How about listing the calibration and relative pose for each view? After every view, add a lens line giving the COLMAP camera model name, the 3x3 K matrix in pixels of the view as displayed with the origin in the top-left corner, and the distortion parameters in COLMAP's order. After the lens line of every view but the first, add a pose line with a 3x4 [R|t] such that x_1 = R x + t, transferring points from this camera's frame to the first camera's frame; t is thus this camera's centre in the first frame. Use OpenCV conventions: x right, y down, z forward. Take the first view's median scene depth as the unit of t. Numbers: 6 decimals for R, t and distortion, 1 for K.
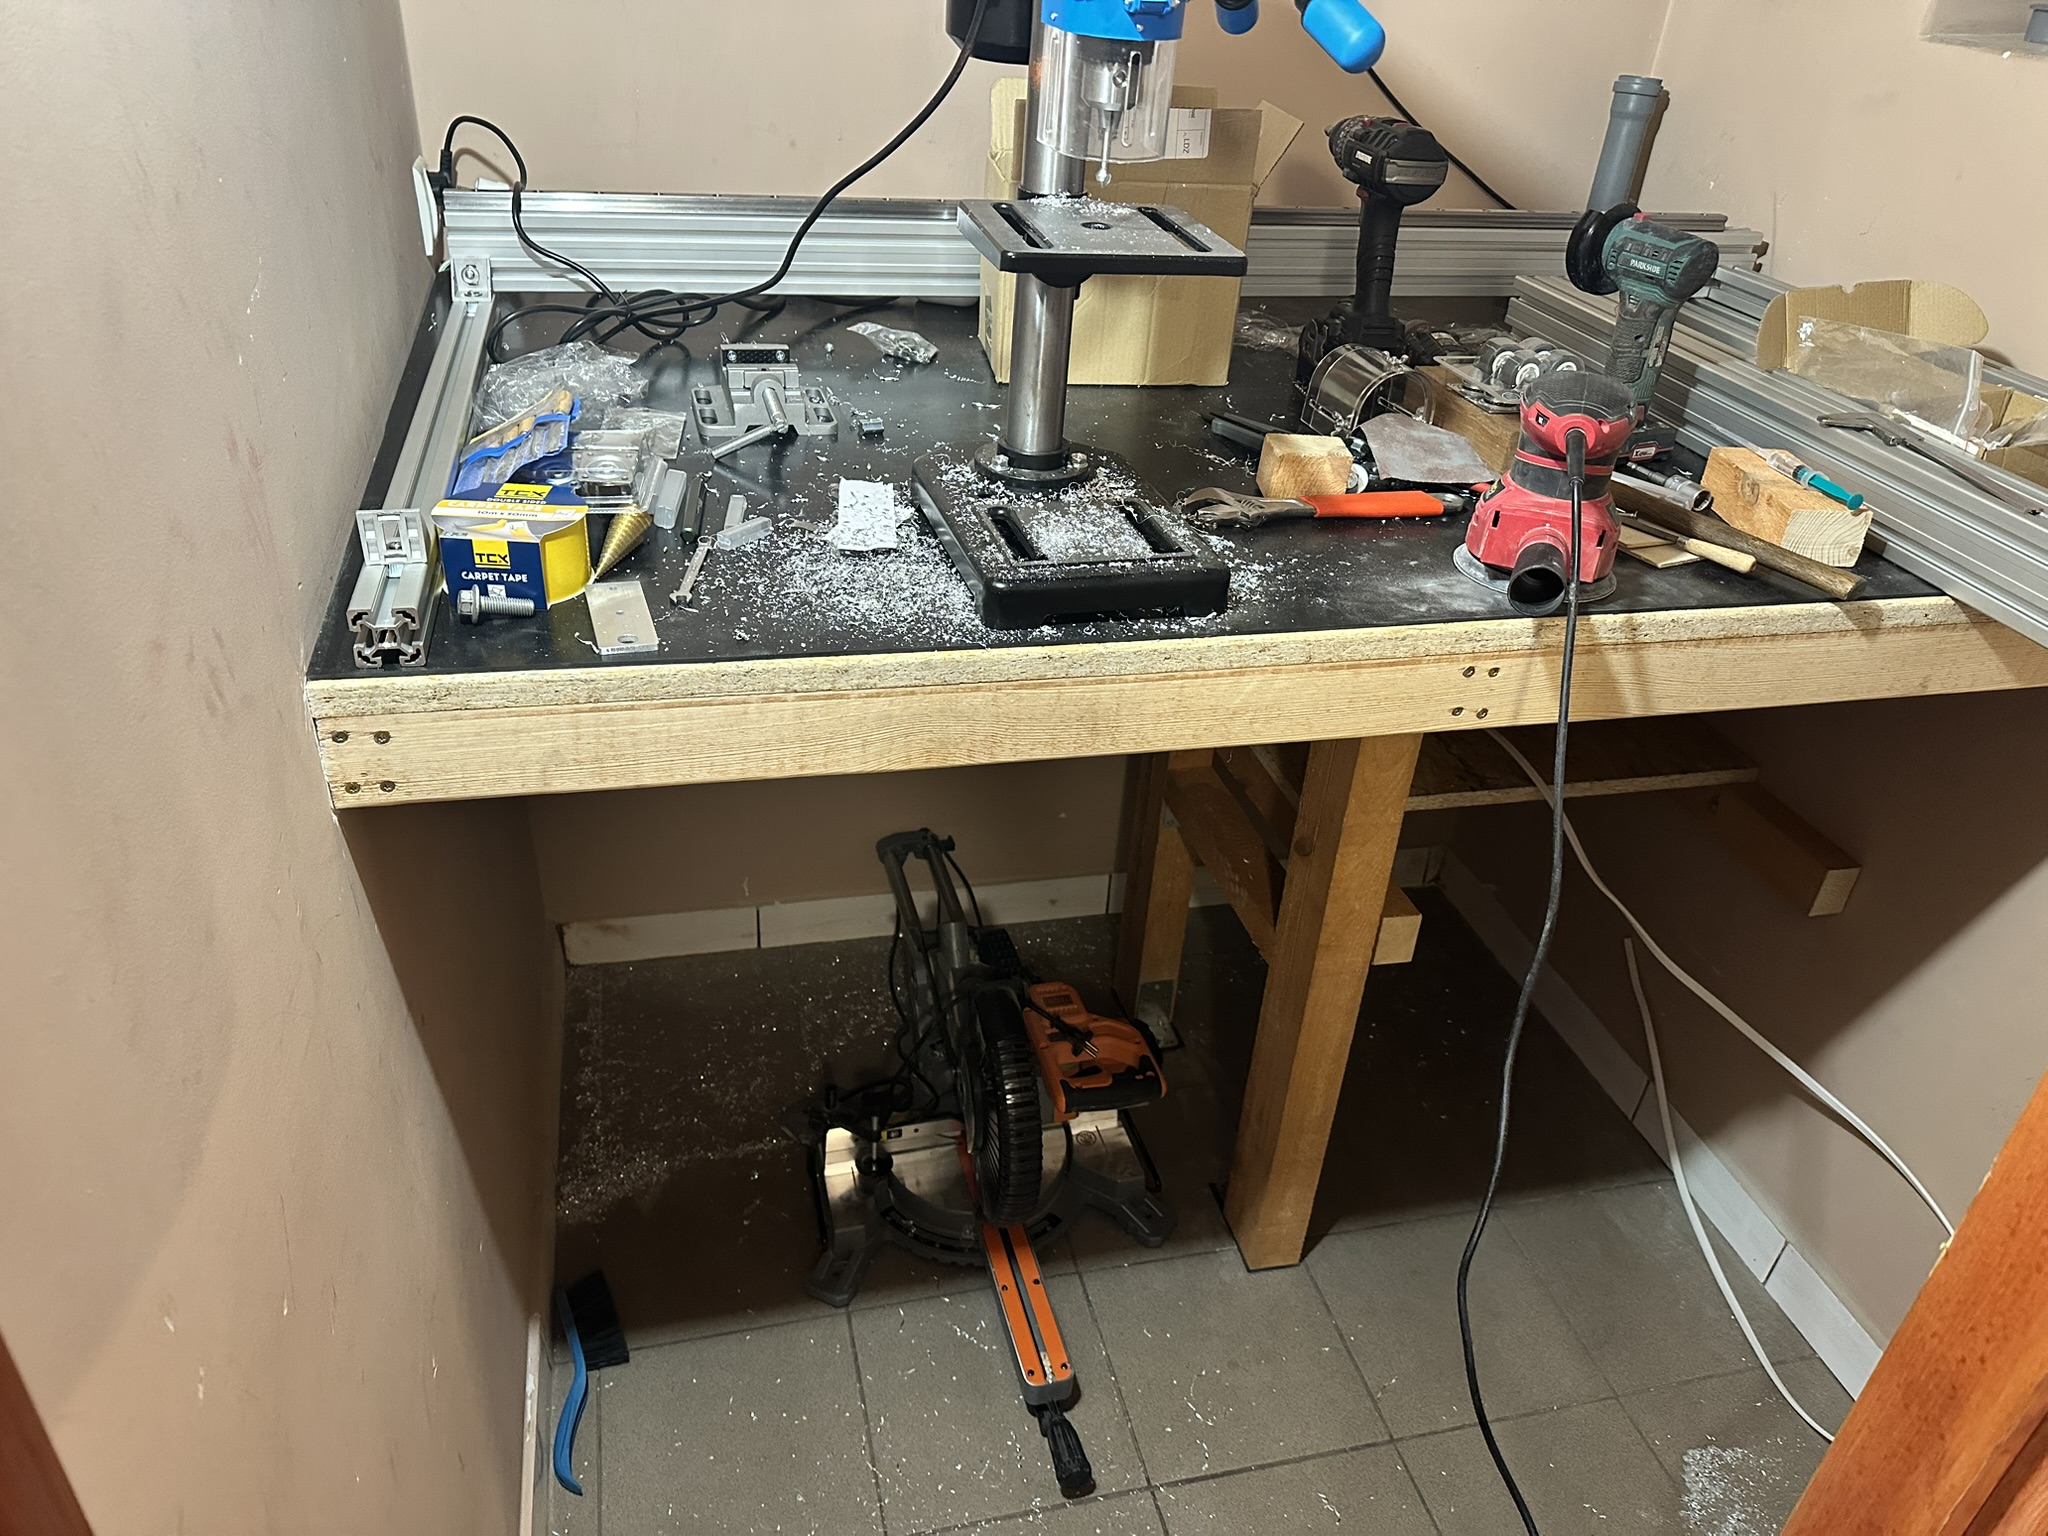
lens RADIAL K [[1446.7, 0, 1005.4], [0, 1446.7, 751.2], [0, 0, 1]] dist [0.023360, -0.035582]
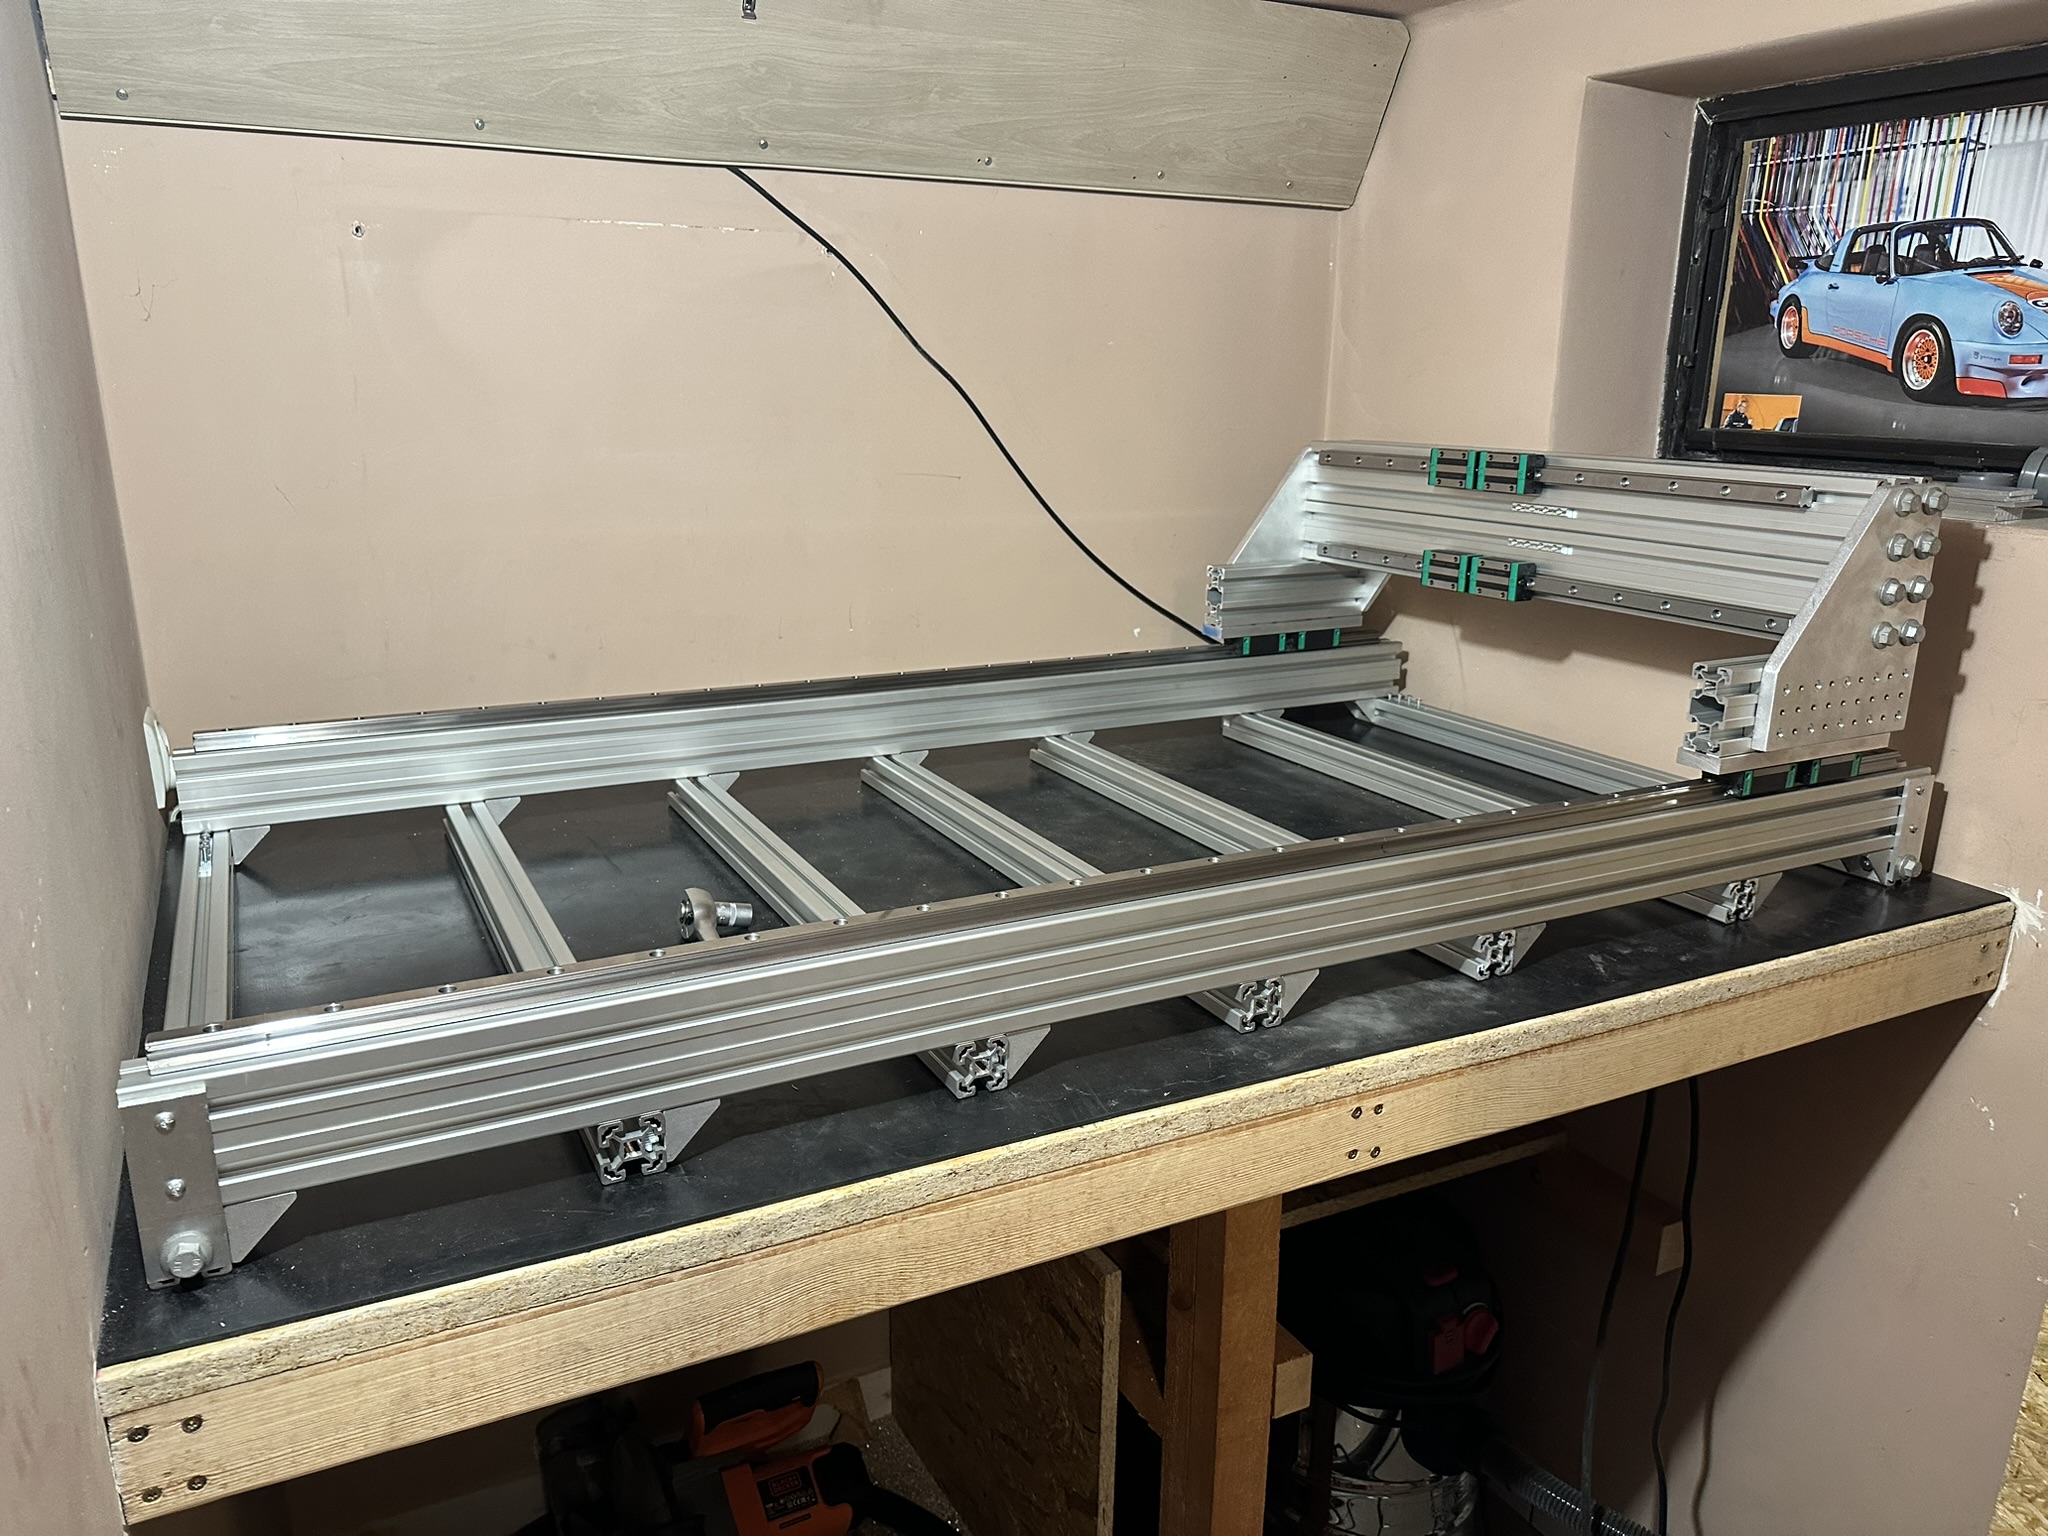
lens RADIAL K [[1446.7, 0, 1013.6], [0, 1446.7, 756.8], [0, 0, 1]] dist [0.023360, -0.035582]
pose [[0.971883, -0.108879, 0.208777, -0.090196], [0.162453, 0.951895, -0.259817, -0.067090], [-0.170446, 0.286428, 0.942819, 0.032053]]
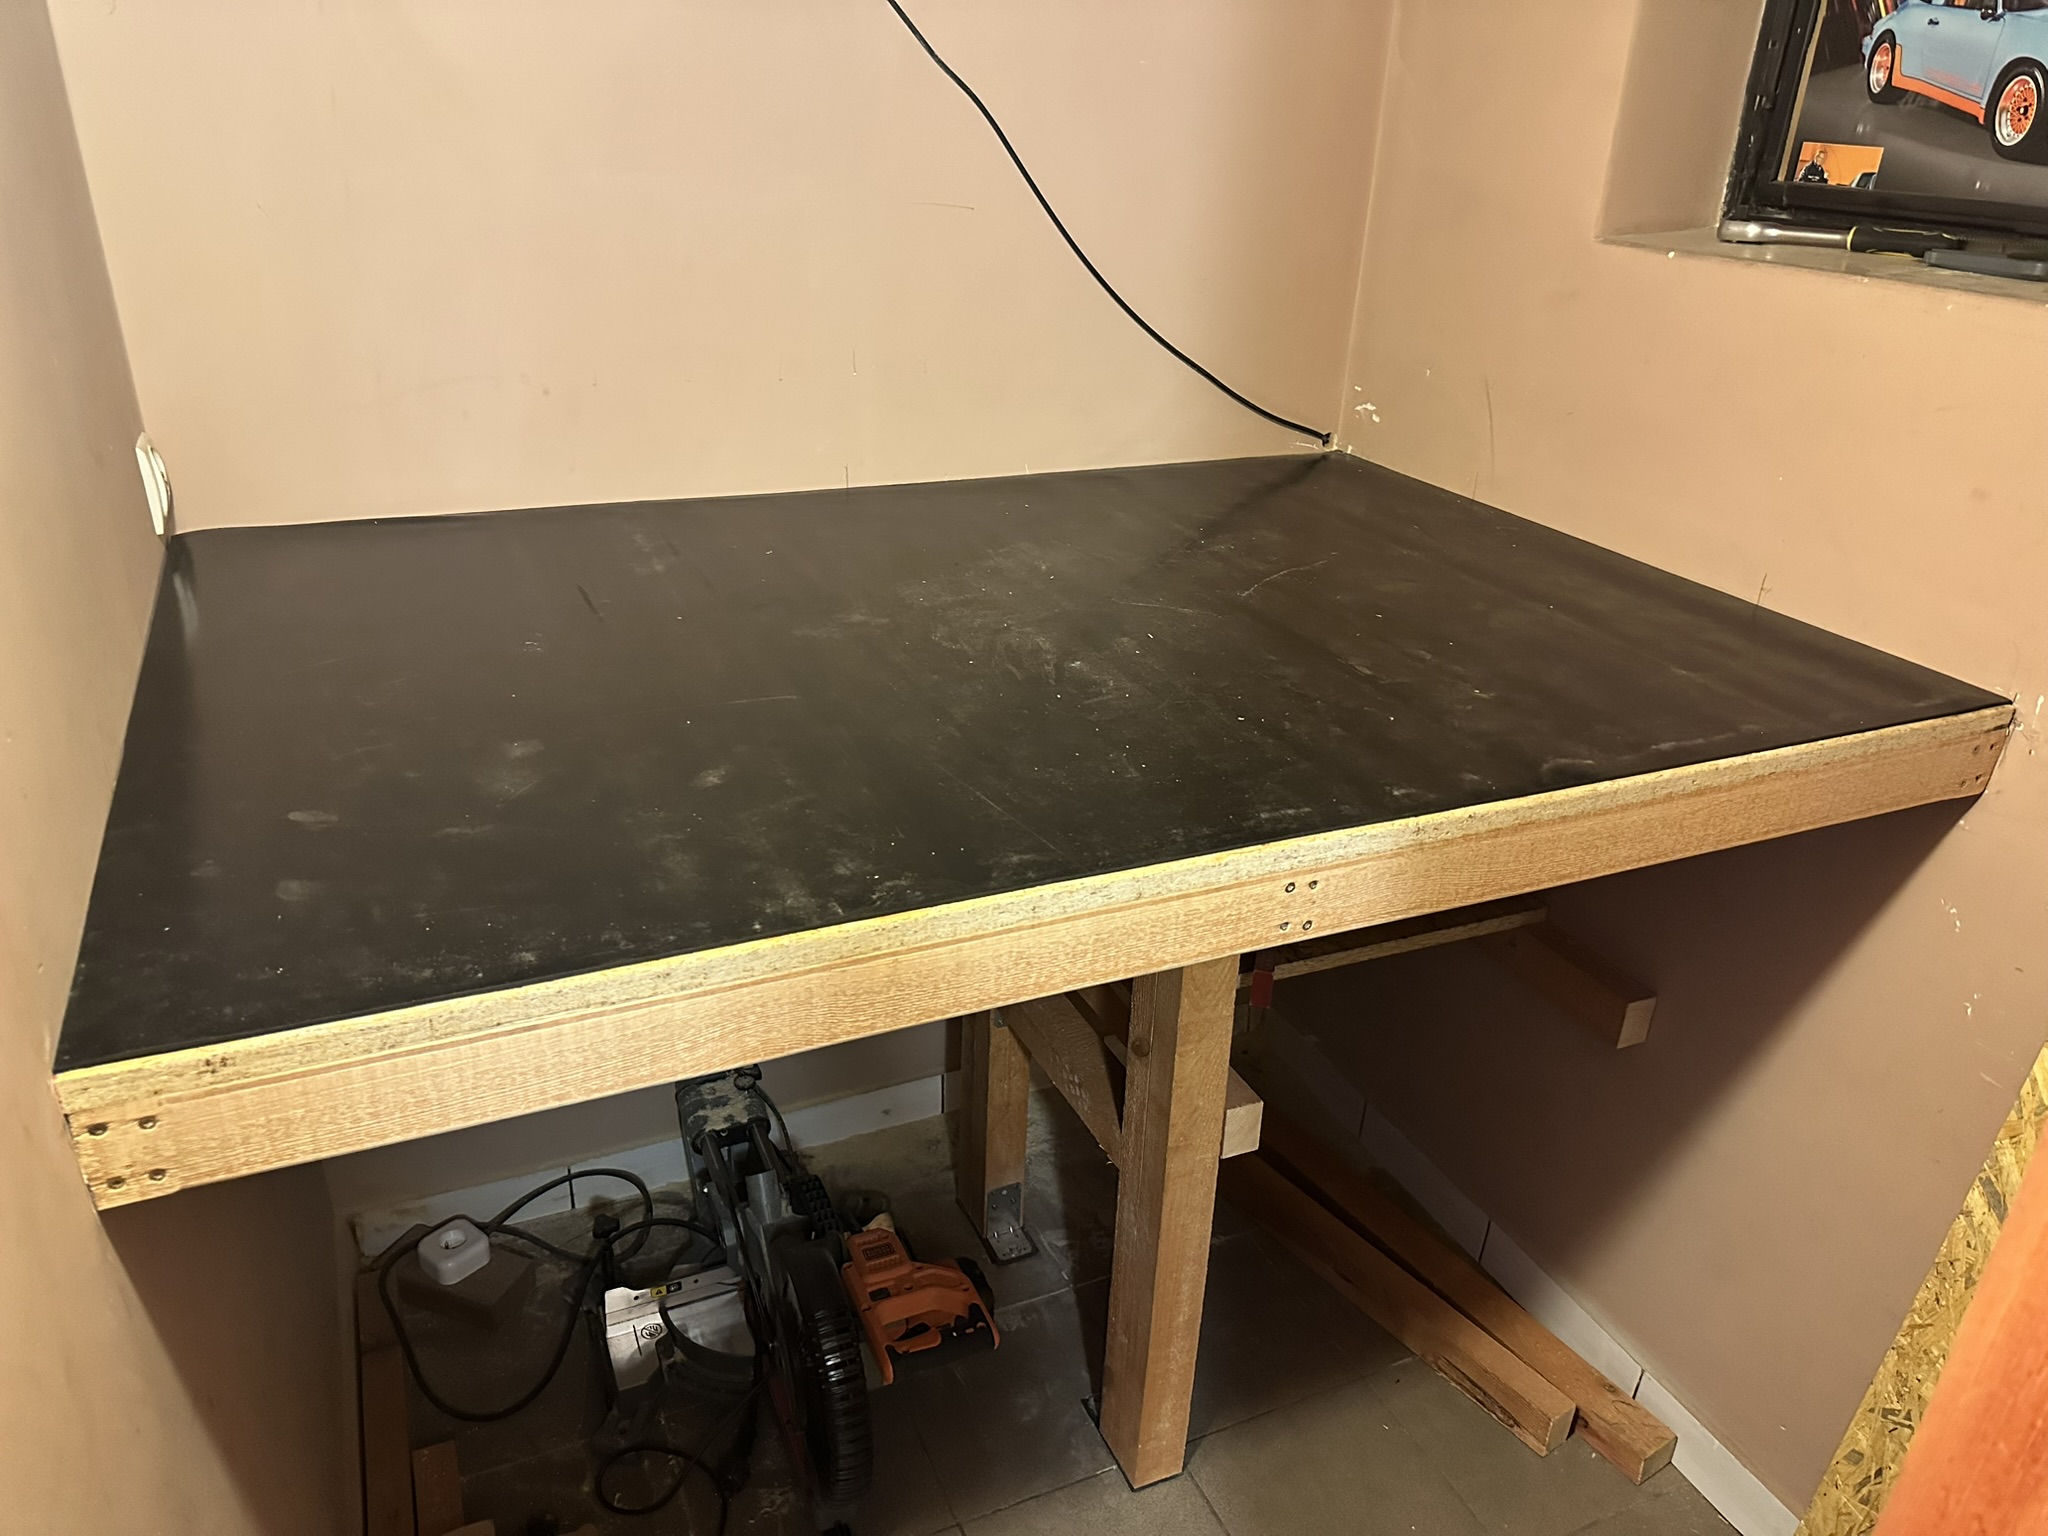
lens RADIAL K [[1446.7, 0, 1008.9], [0, 1446.7, 764.8], [0, 0, 1]] dist [0.023360, -0.035582]
pose [[0.983663, -0.101278, 0.148826, -0.016091], [0.115578, 0.989141, -0.090785, -0.071008], [-0.138016, 0.106503, 0.984687, 0.020219]]
